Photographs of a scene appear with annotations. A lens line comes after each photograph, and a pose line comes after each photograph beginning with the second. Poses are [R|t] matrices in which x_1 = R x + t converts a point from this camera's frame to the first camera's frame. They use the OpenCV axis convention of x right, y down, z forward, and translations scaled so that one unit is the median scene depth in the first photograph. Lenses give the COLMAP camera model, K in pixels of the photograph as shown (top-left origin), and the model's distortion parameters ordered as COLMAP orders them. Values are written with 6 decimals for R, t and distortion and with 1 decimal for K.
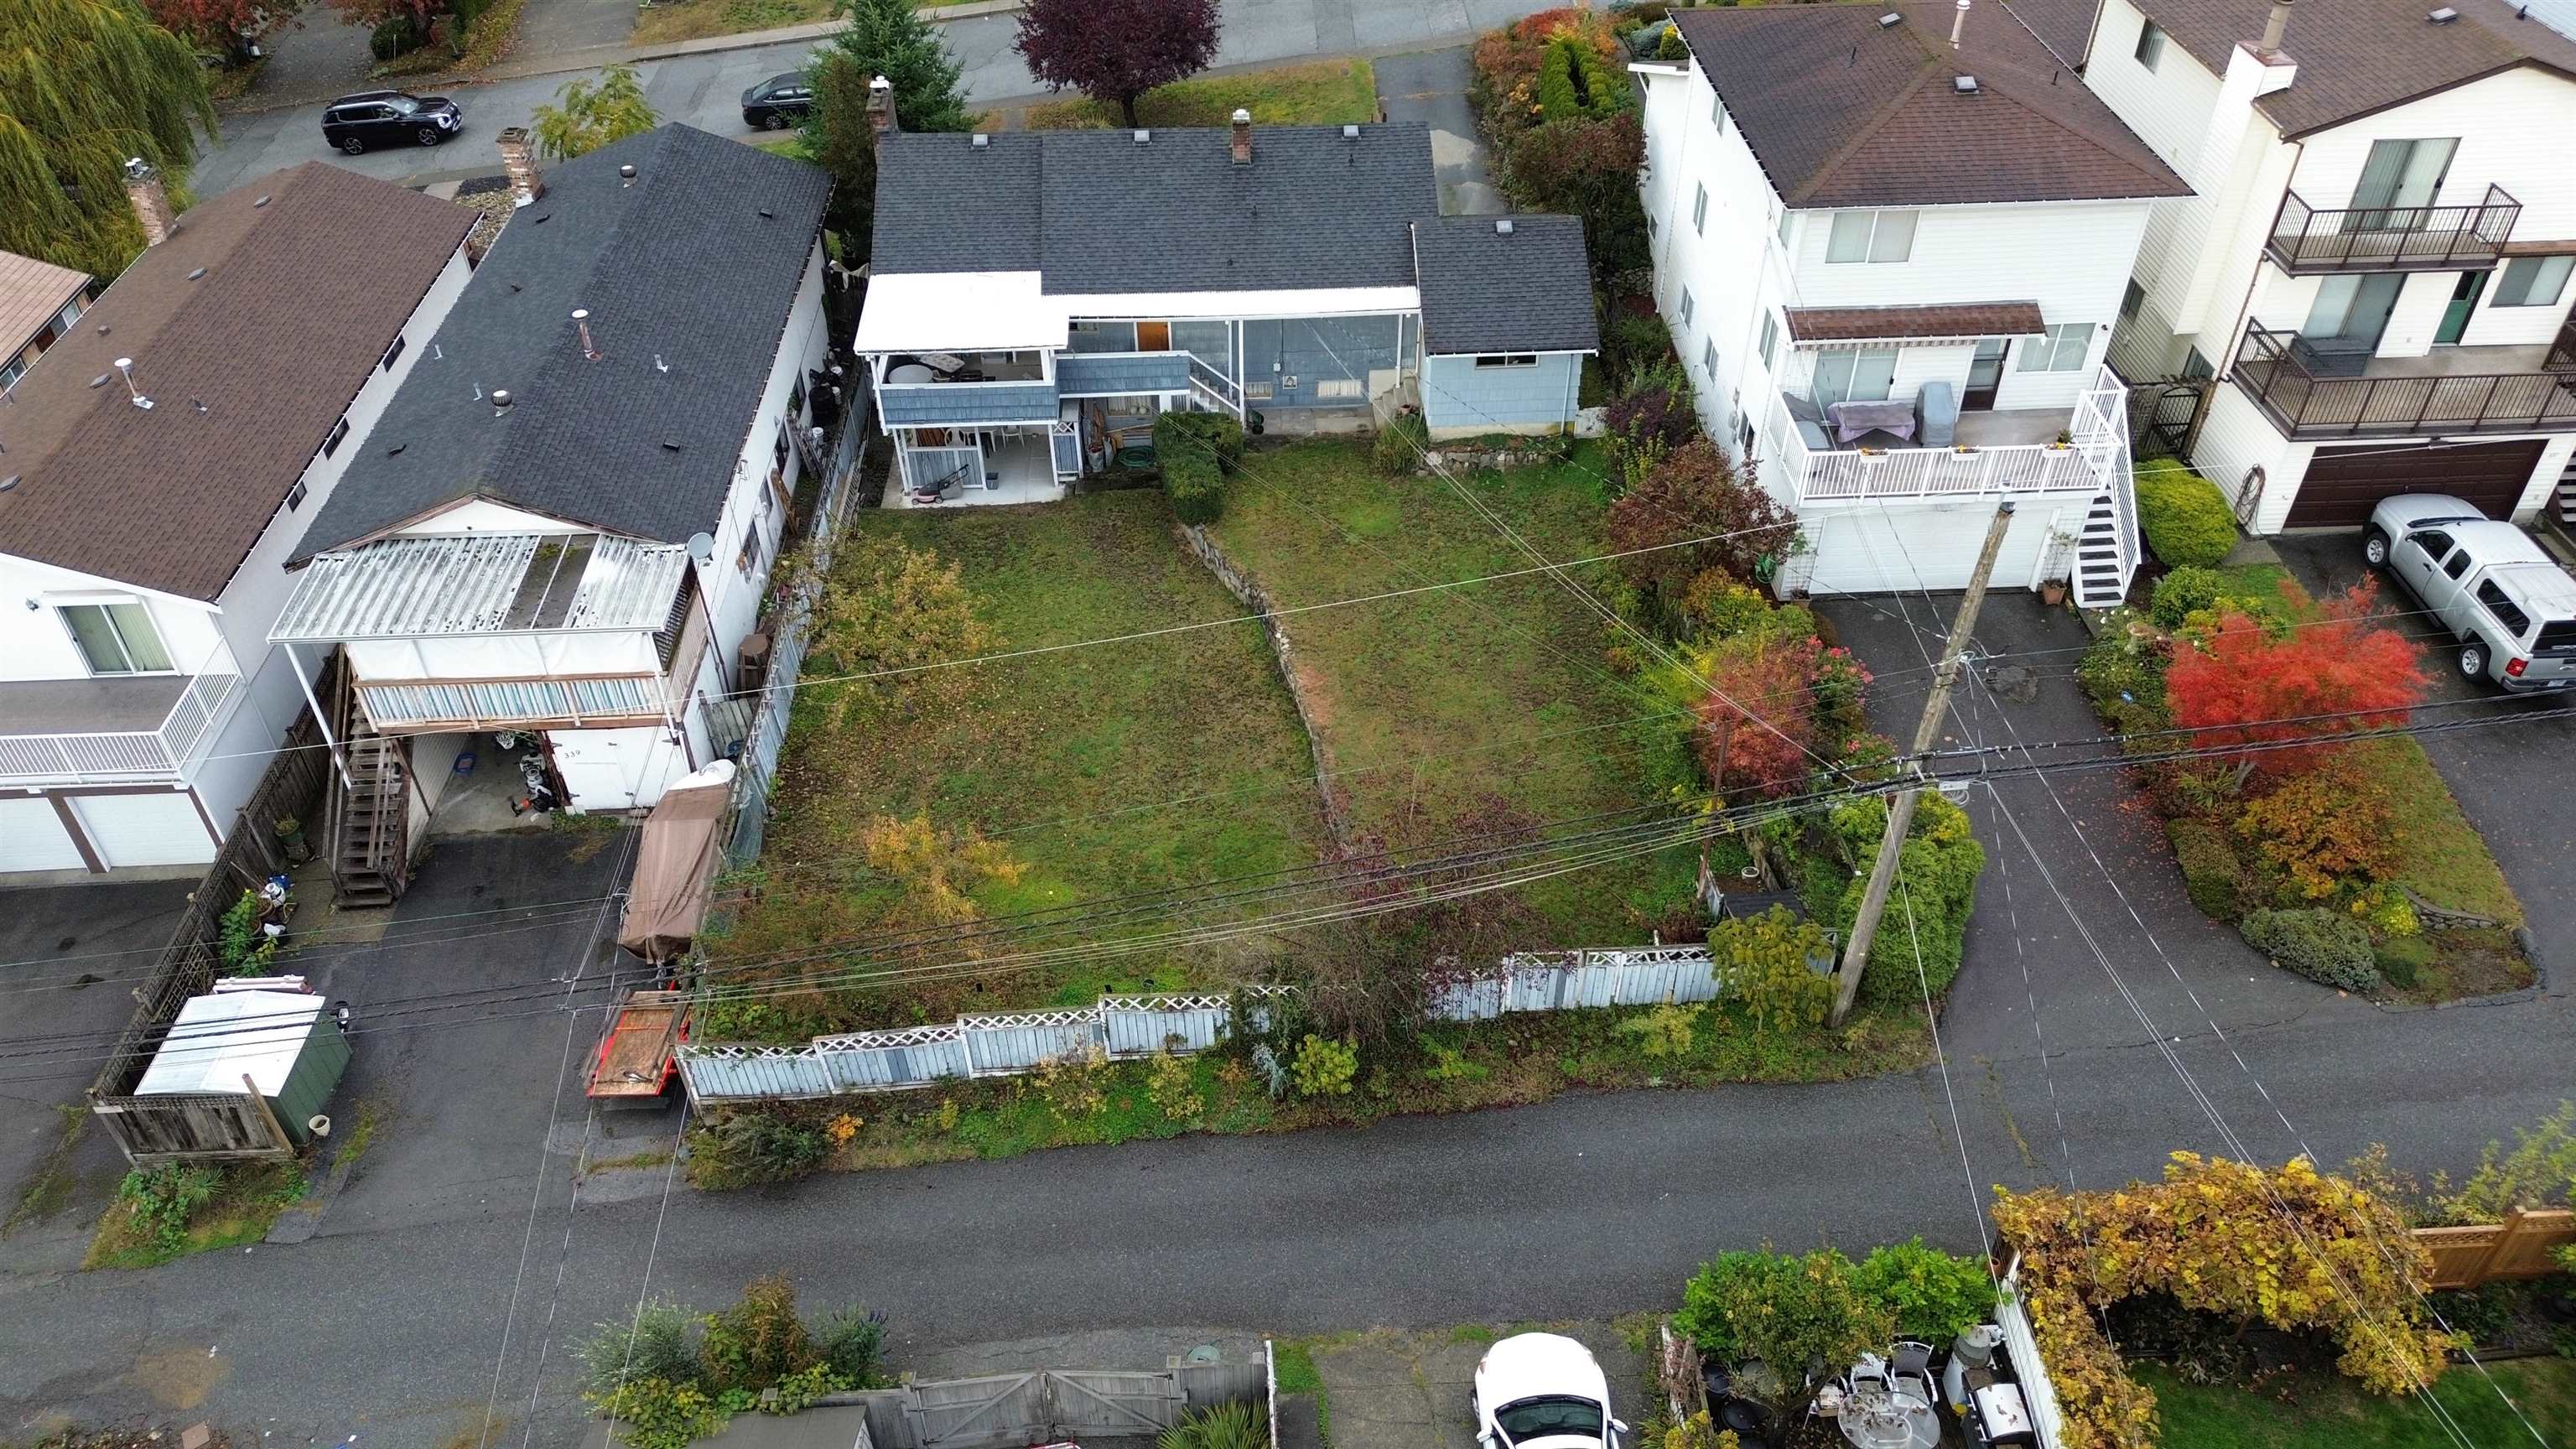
lens RADIAL K [[1819.7, 0, 1295.1], [0, 1819.7, 729.0], [0, 0, 1]] dist [0.068271, -0.065382]
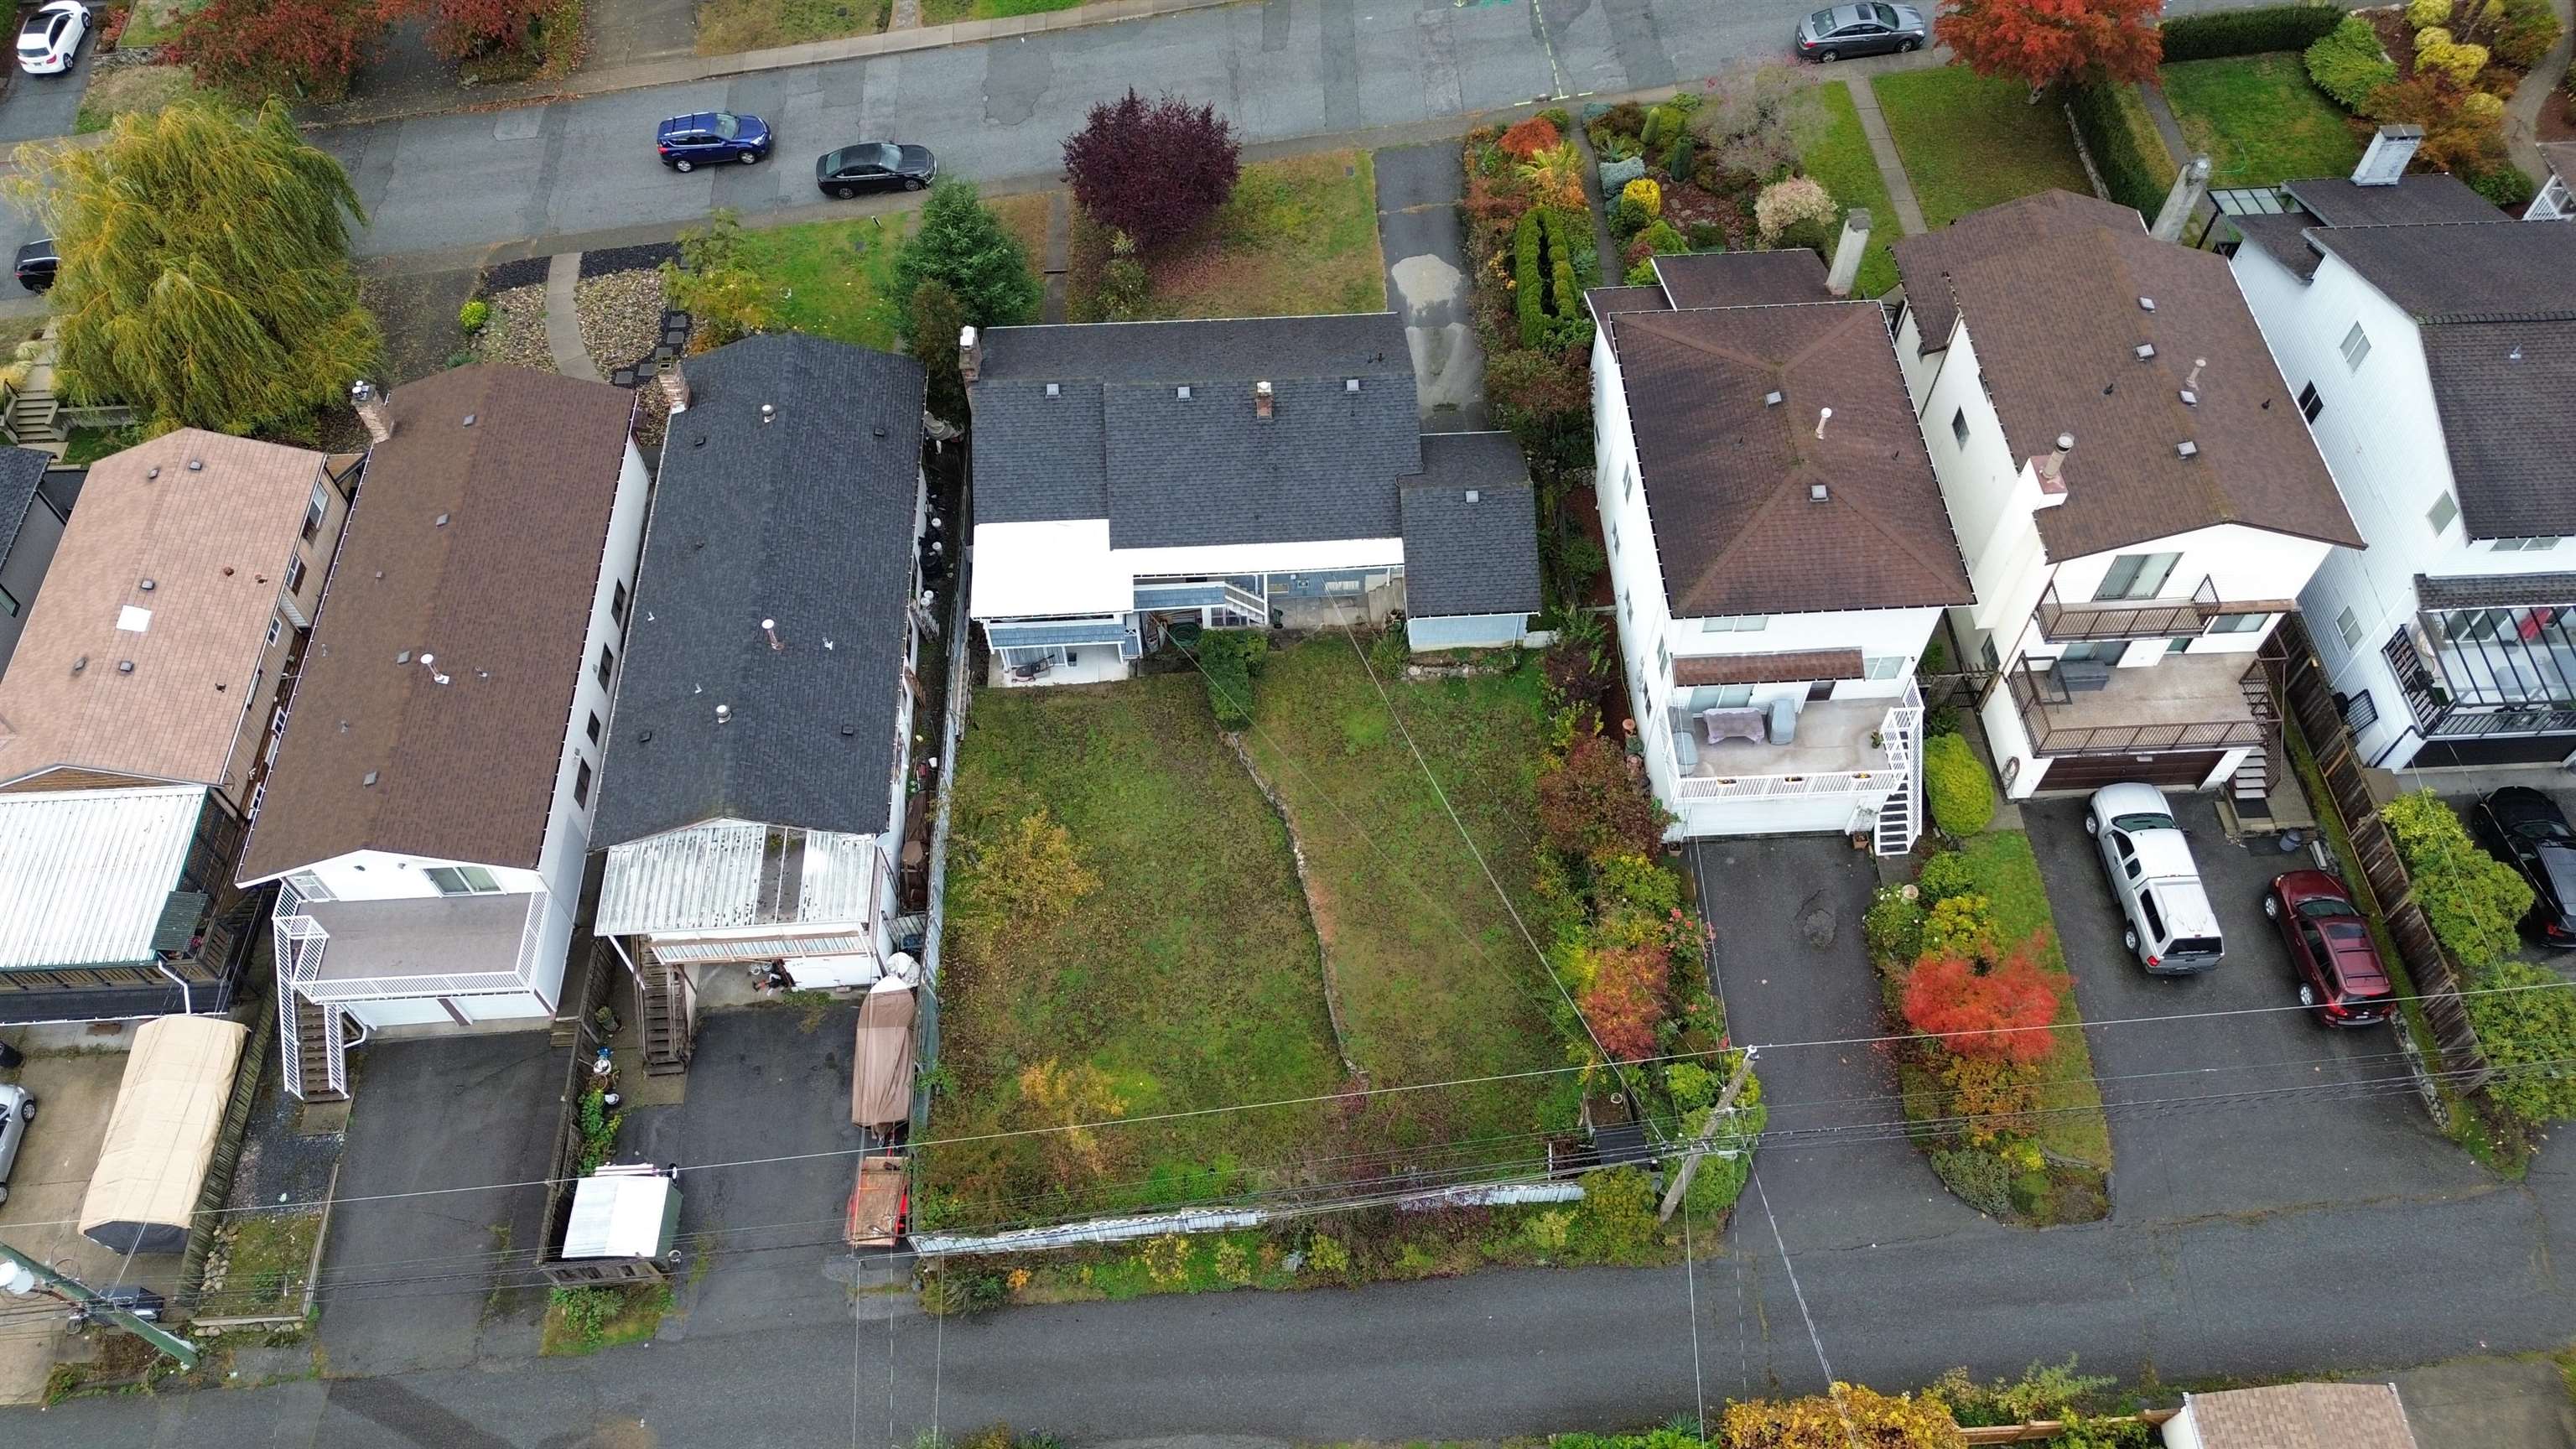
lens RADIAL K [[1819.7, 0, 1295.1], [0, 1819.7, 729.0], [0, 0, 1]] dist [0.068271, -0.065382]
pose [[0.999998, -0.000497, -0.001844, -0.007767], [0.000986, 0.961330, 0.275396, -0.550091], [0.001636, -0.275398, 0.961329, -0.305273]]
